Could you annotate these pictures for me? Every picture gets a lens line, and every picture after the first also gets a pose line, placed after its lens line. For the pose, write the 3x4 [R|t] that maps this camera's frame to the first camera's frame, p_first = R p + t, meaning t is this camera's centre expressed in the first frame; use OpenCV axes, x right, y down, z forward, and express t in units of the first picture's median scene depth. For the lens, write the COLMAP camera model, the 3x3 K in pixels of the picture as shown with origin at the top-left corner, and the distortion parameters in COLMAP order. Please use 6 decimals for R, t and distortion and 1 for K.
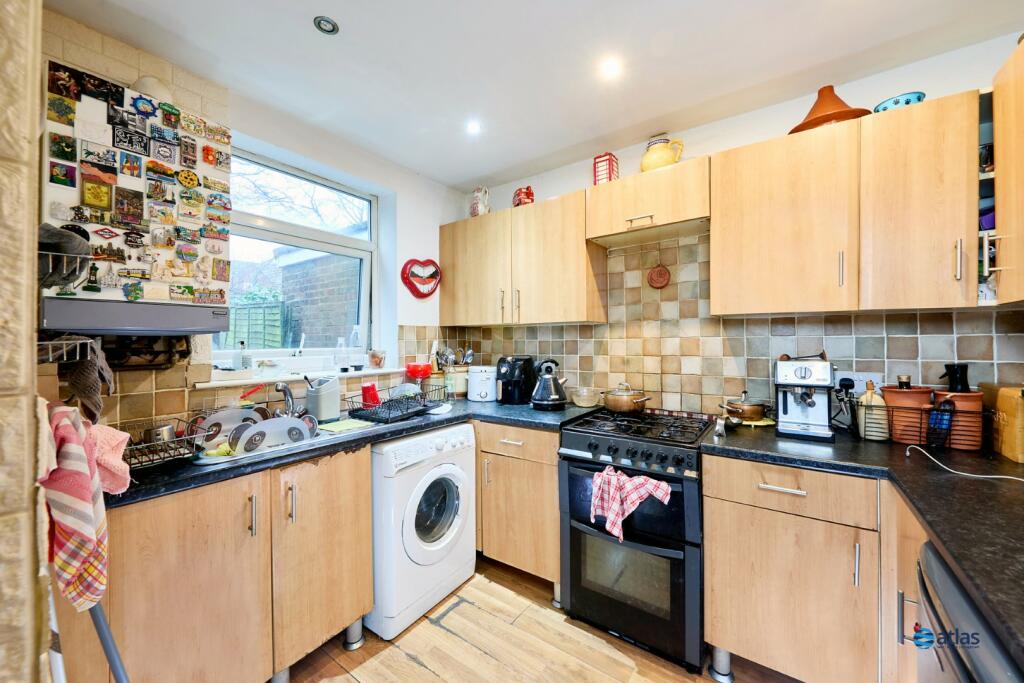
lens RADIAL K [[374.1, 0, 512.0], [0, 374.1, 341.5], [0, 0, 1]] dist [0.000045, -0.000005]
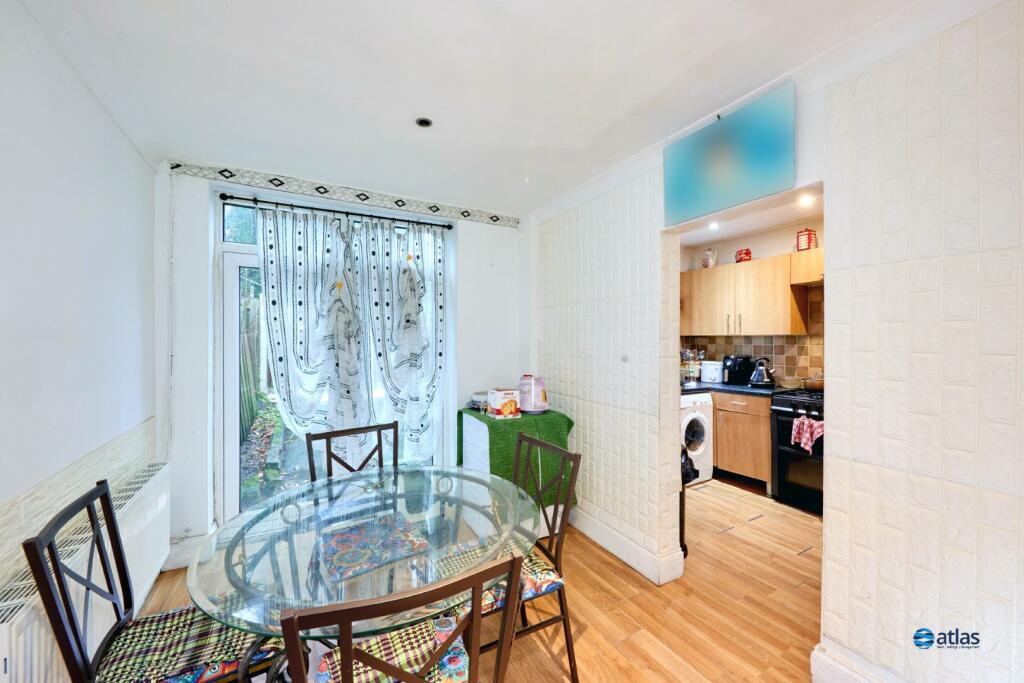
lens RADIAL K [[390.1, 0, 508.0], [0, 390.1, 340.9], [0, 0, 1]] dist [0.009741, -0.000004]
pose [[0.901217, 0.004288, -0.433347, -0.169420], [-0.003536, 0.999991, 0.002541, -0.026091], [0.433354, -0.000758, 0.901223, -1.068865]]
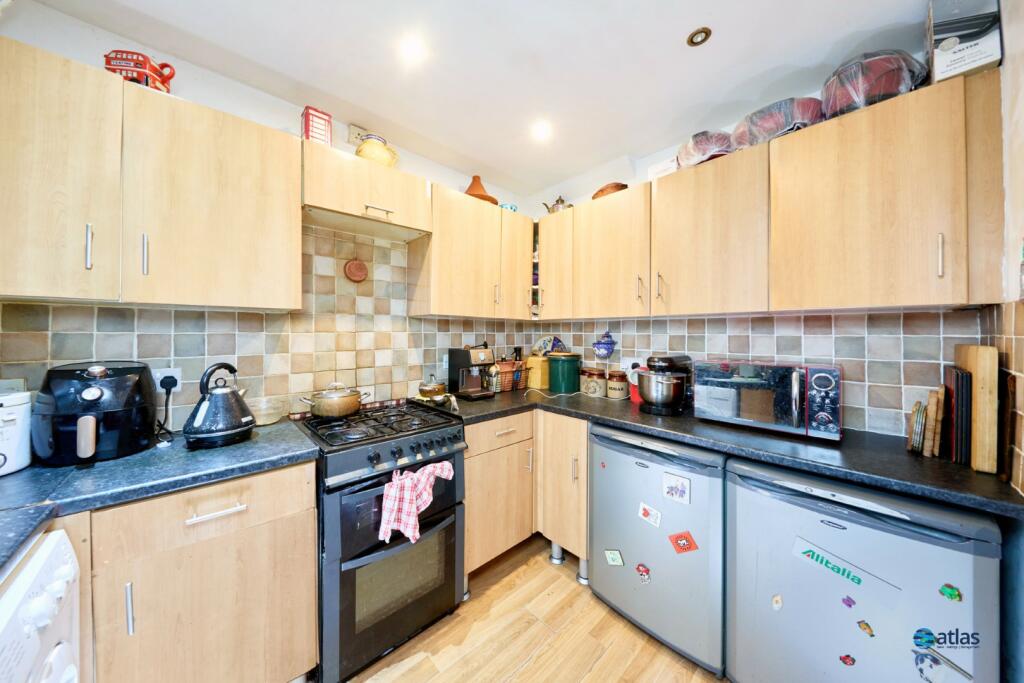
lens RADIAL K [[329.2, 0, 508.1], [0, 329.2, 333.1], [0, 0, 1]] dist [-0.001095, -0.000107]
pose [[0.217916, 0.008651, 0.975929, -0.366013], [-0.001251, 0.999962, -0.008584, -0.000631], [-0.975967, 0.000650, 0.217918, 0.425863]]
